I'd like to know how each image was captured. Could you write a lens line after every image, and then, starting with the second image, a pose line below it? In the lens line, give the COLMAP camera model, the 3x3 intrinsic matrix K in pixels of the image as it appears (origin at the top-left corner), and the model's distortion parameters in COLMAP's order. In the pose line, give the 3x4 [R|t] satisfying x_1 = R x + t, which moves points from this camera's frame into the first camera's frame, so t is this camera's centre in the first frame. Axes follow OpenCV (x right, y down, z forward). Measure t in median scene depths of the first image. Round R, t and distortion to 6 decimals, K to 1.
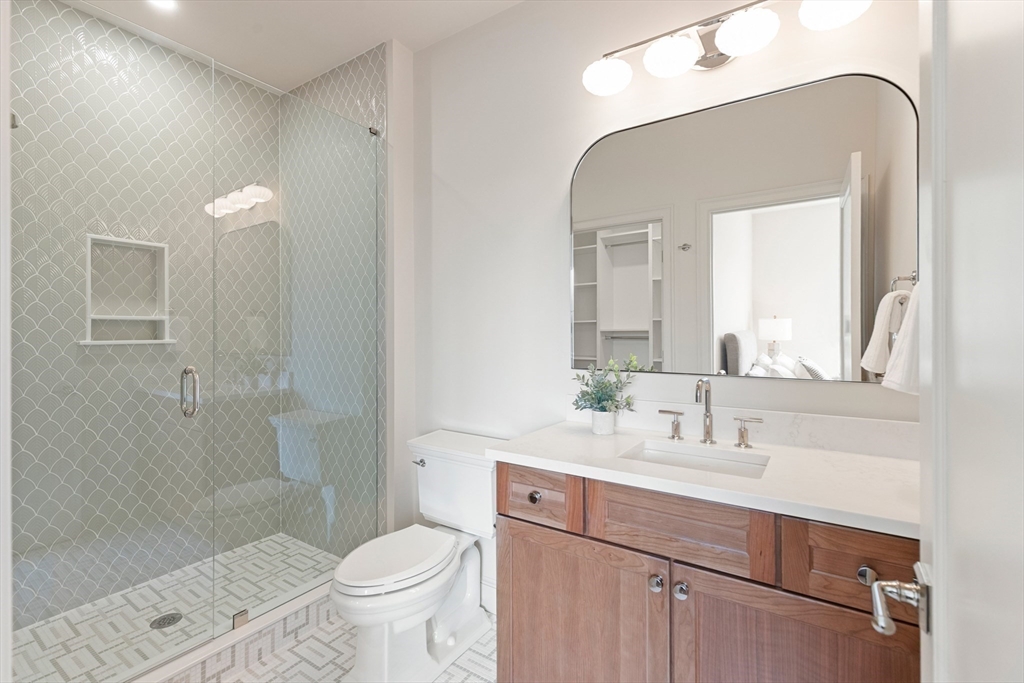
lens RADIAL K [[470.1, 0, 510.0], [0, 470.1, 335.8], [0, 0, 1]] dist [0.007388, -0.000401]
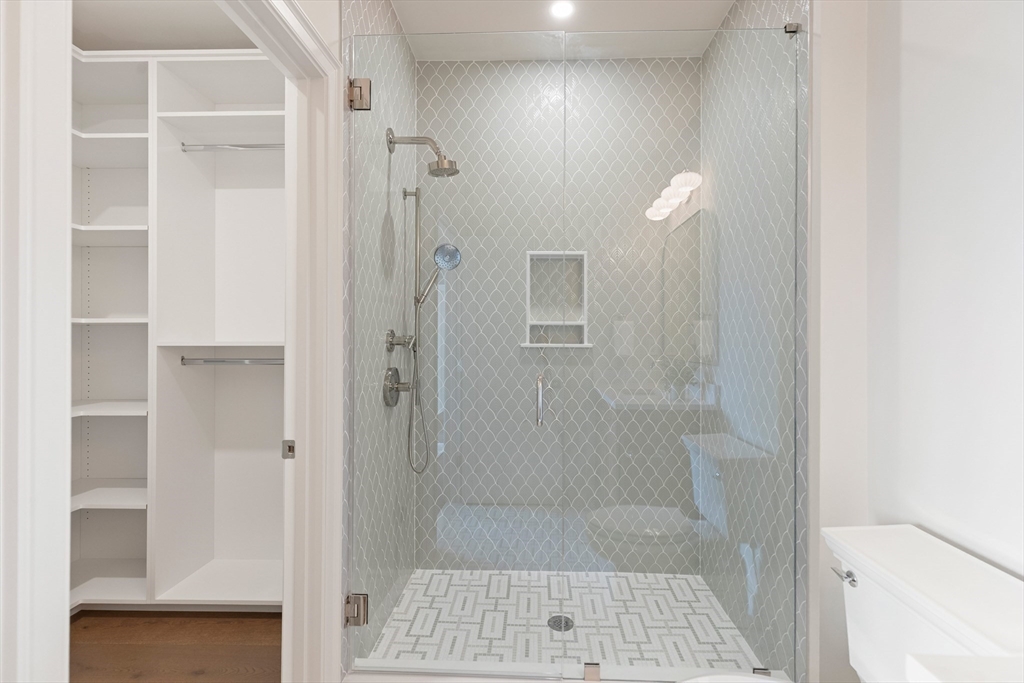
lens RADIAL K [[470.1, 0, 517.8], [0, 470.1, 336.6], [0, 0, 1]] dist [0.007388, -0.000401]
pose [[0.532696, 0.004824, -0.846293, 0.060830], [-0.012300, 0.999922, -0.002042, -0.003569], [0.846217, 0.011498, 0.532714, 0.326147]]
